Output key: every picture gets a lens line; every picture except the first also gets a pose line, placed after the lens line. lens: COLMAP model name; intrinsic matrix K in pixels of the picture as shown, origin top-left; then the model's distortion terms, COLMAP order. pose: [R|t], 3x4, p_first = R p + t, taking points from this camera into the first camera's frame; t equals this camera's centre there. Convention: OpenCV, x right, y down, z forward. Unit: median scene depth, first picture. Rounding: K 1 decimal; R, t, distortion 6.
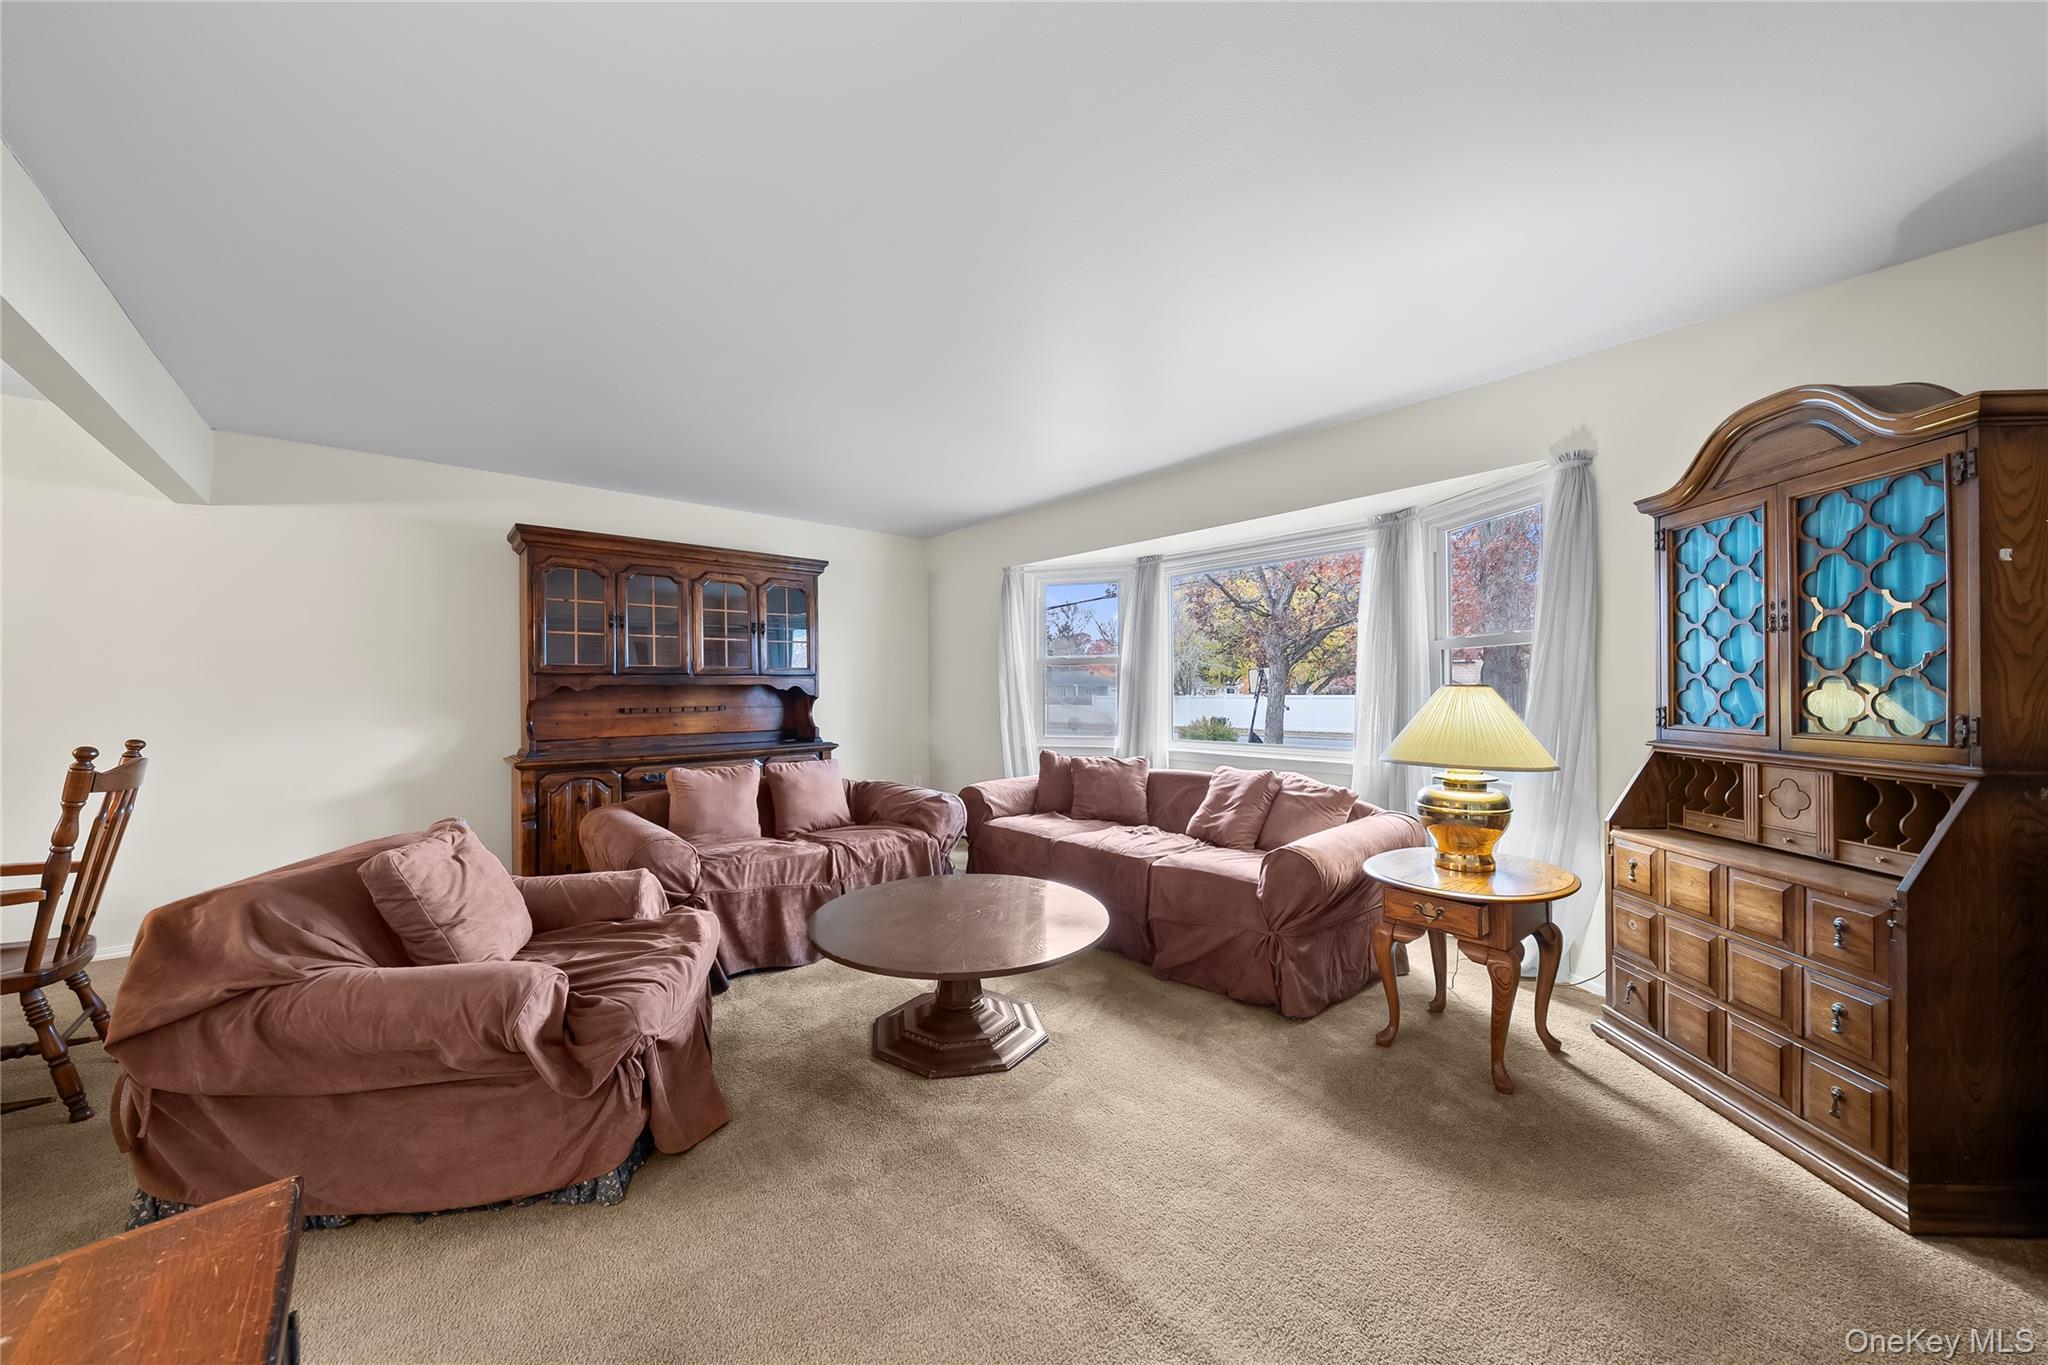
lens RADIAL K [[699.5, 0, 1024.0], [0, 699.5, 682.5], [0, 0, 1]] dist [-0.001414, -0.000171]
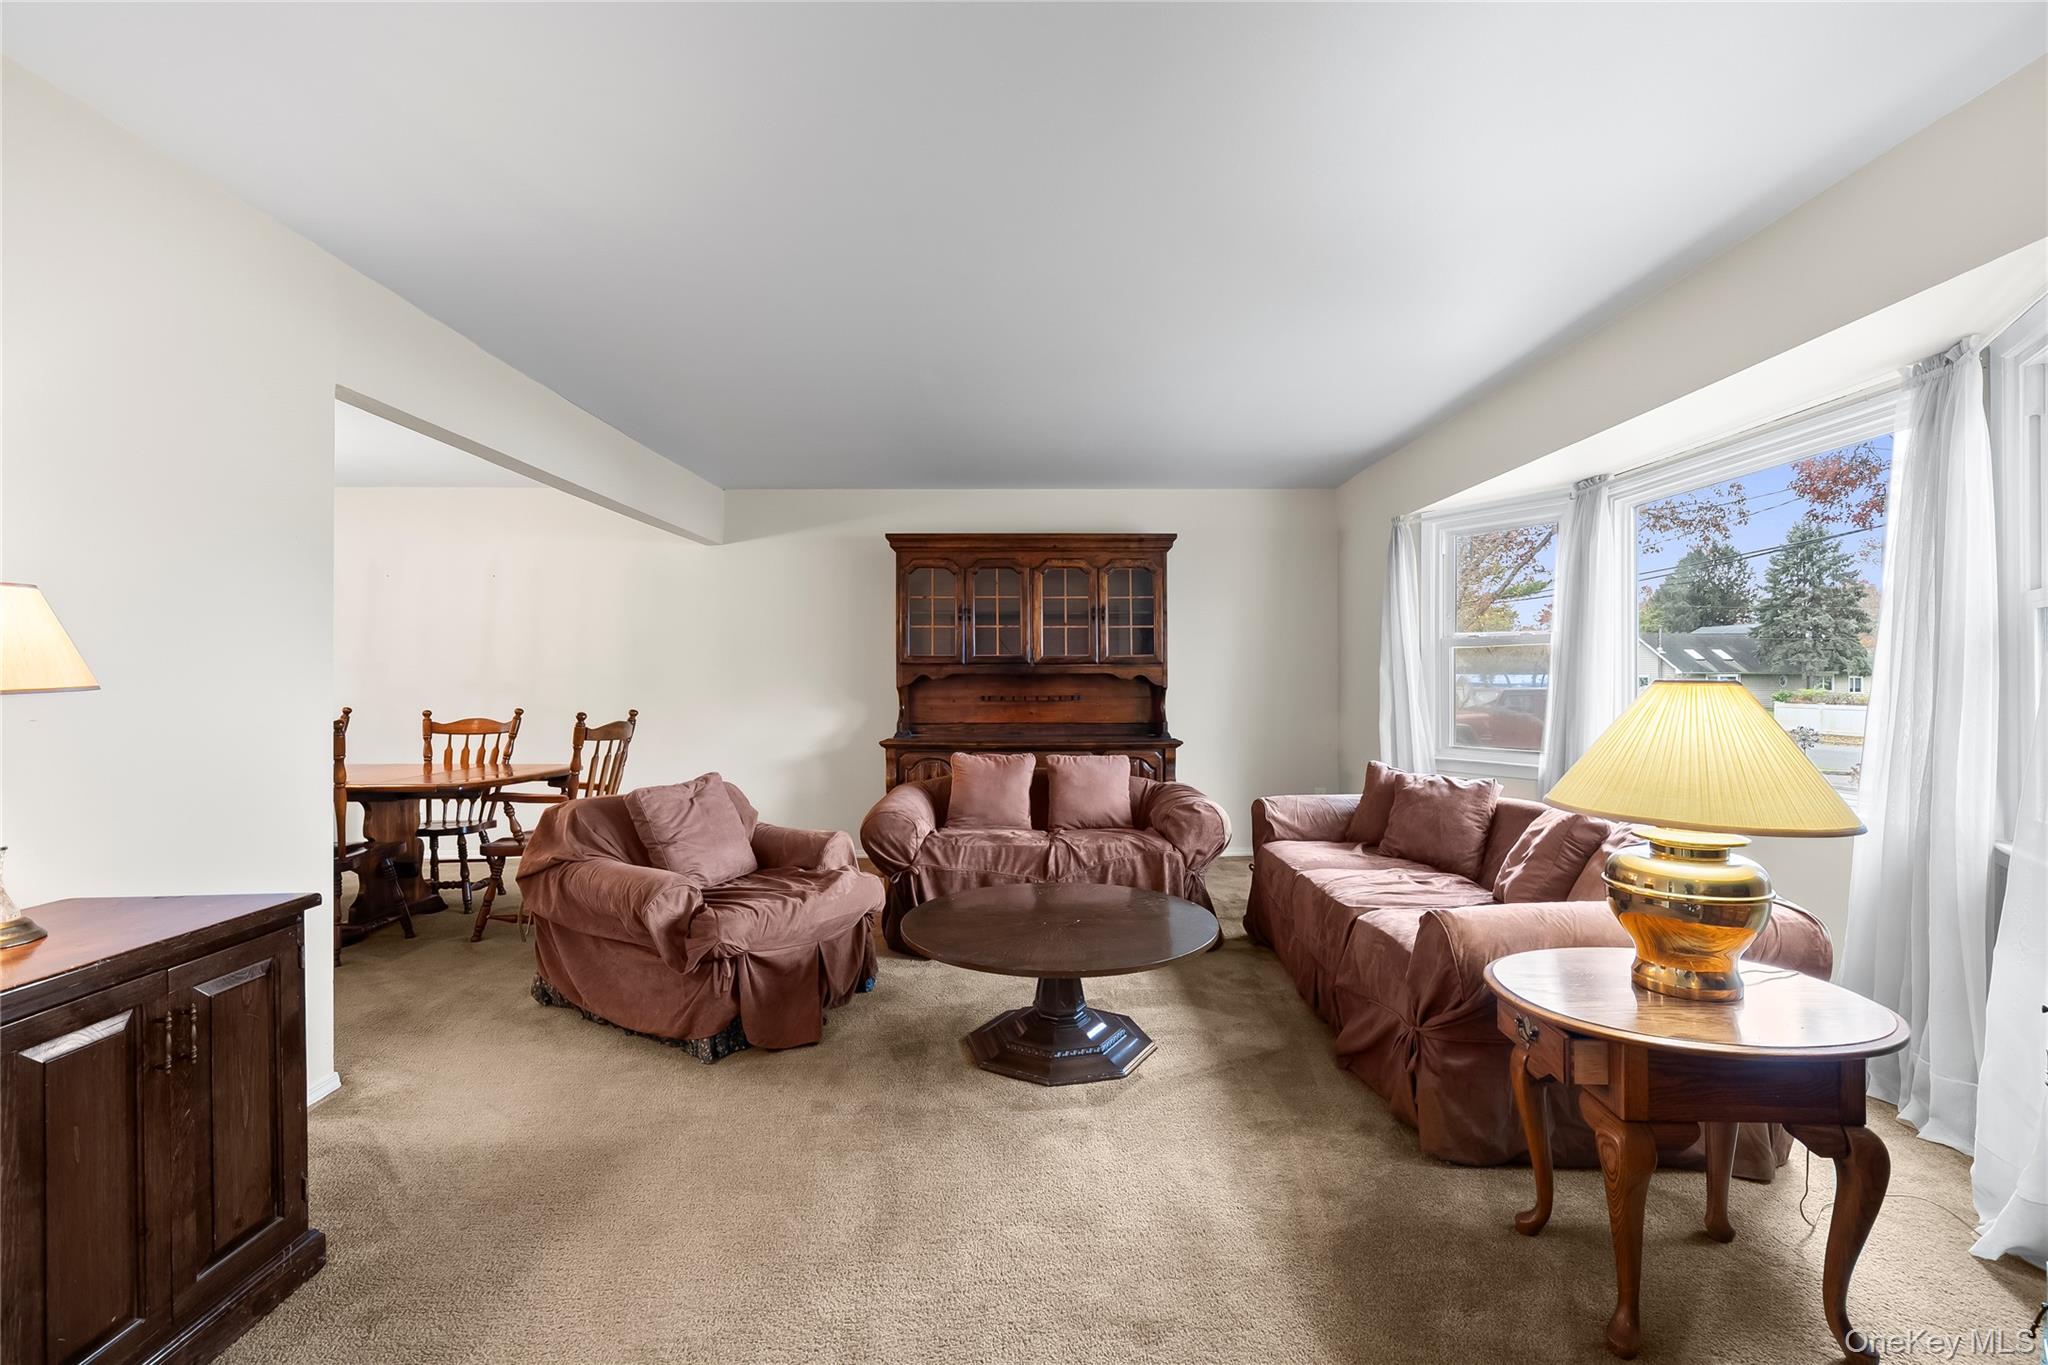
lens RADIAL K [[870.6, 0, 1024.5], [0, 870.6, 674.0], [0, 0, 1]] dist [0.002682, 0.000027]
pose [[0.768944, 0.002486, -0.639312, 0.406678], [0.001231, 0.999985, 0.005369, -0.003897], [0.639315, -0.004915, 0.768929, 0.045869]]
